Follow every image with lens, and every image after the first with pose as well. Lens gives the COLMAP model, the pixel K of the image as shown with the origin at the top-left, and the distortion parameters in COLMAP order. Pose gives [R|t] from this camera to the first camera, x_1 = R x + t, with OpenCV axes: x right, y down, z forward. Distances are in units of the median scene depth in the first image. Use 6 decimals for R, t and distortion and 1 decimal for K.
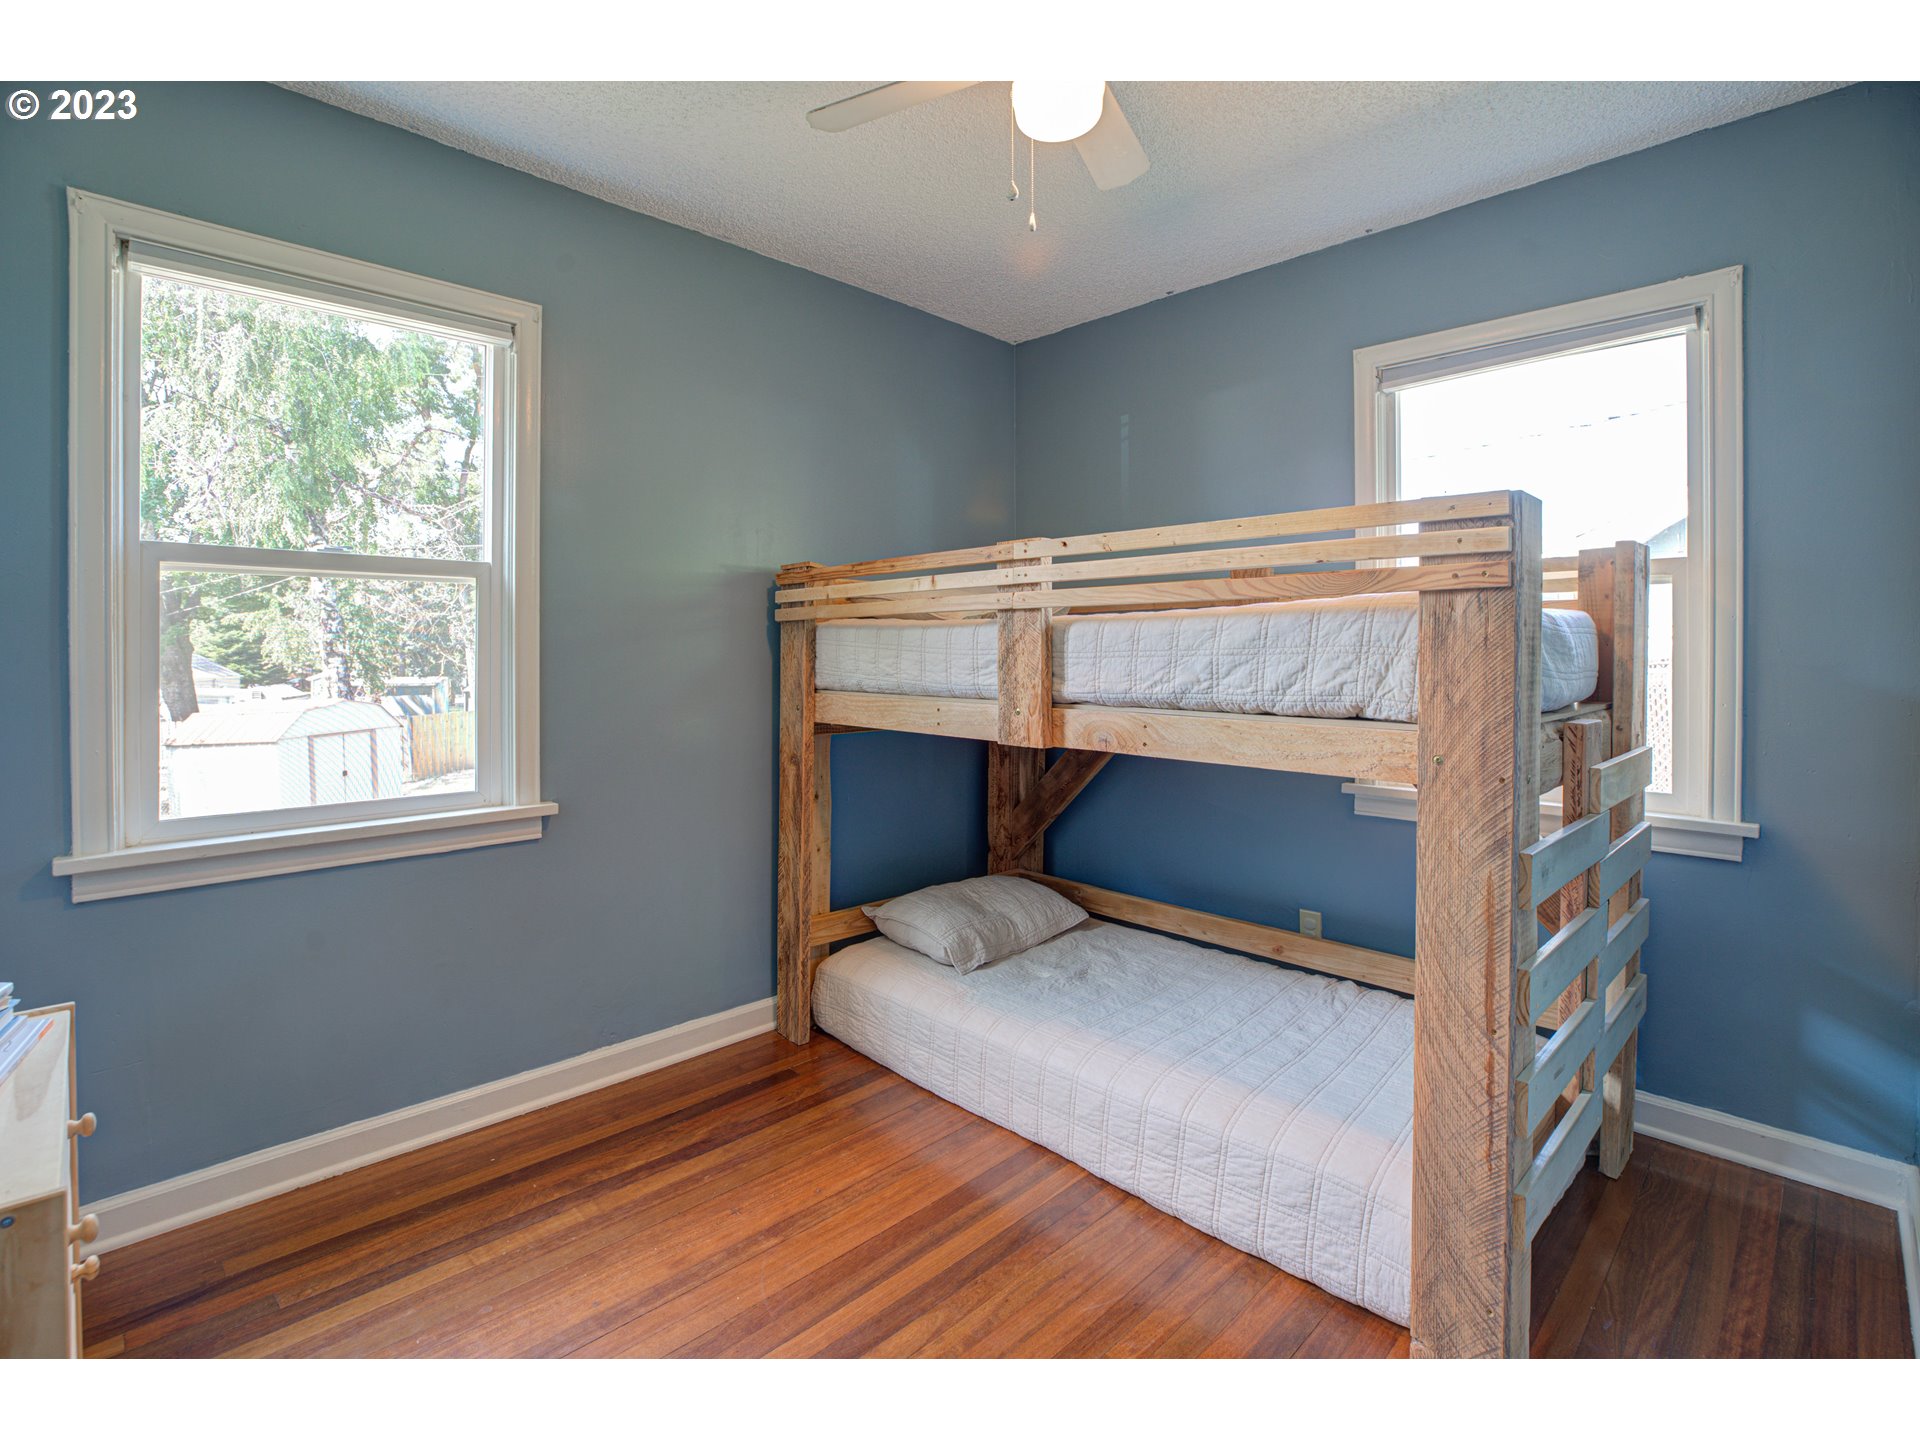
lens RADIAL K [[917.7, 0, 969.2], [0, 917.7, 657.1], [0, 0, 1]] dist [-0.018209, 0.000026]
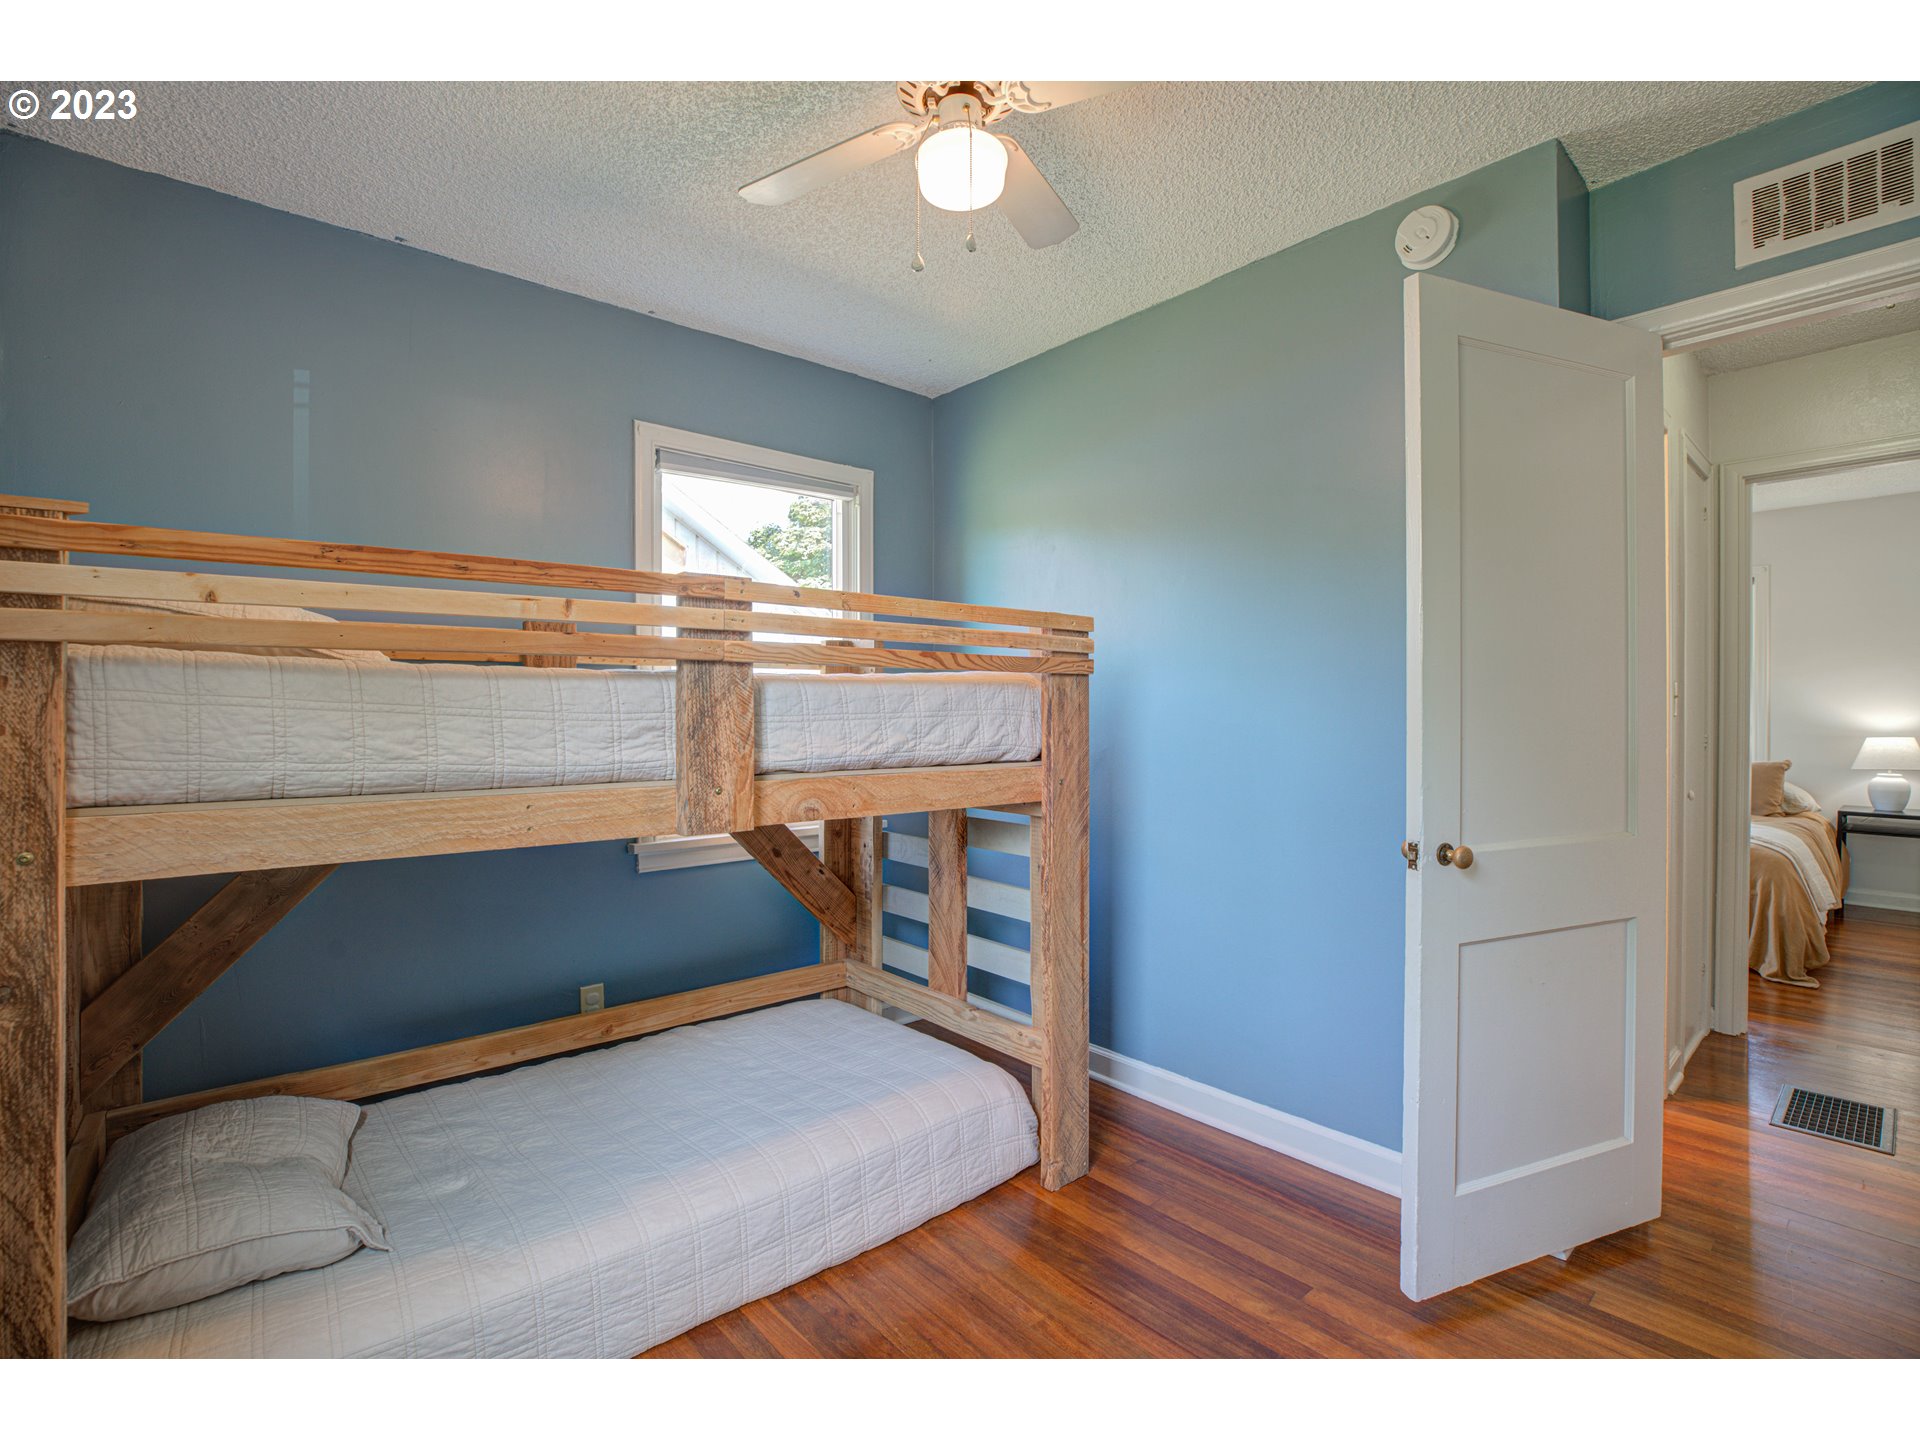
lens RADIAL K [[888.8, 0, 964.4], [0, 888.8, 712.8], [0, 0, 1]] dist [-0.046020, 0.012366]
pose [[0.063133, -0.001654, 0.998004, -0.695616], [0.010107, 0.999948, 0.001018, -0.006550], [-0.997954, 0.010022, 0.063146, 0.733646]]
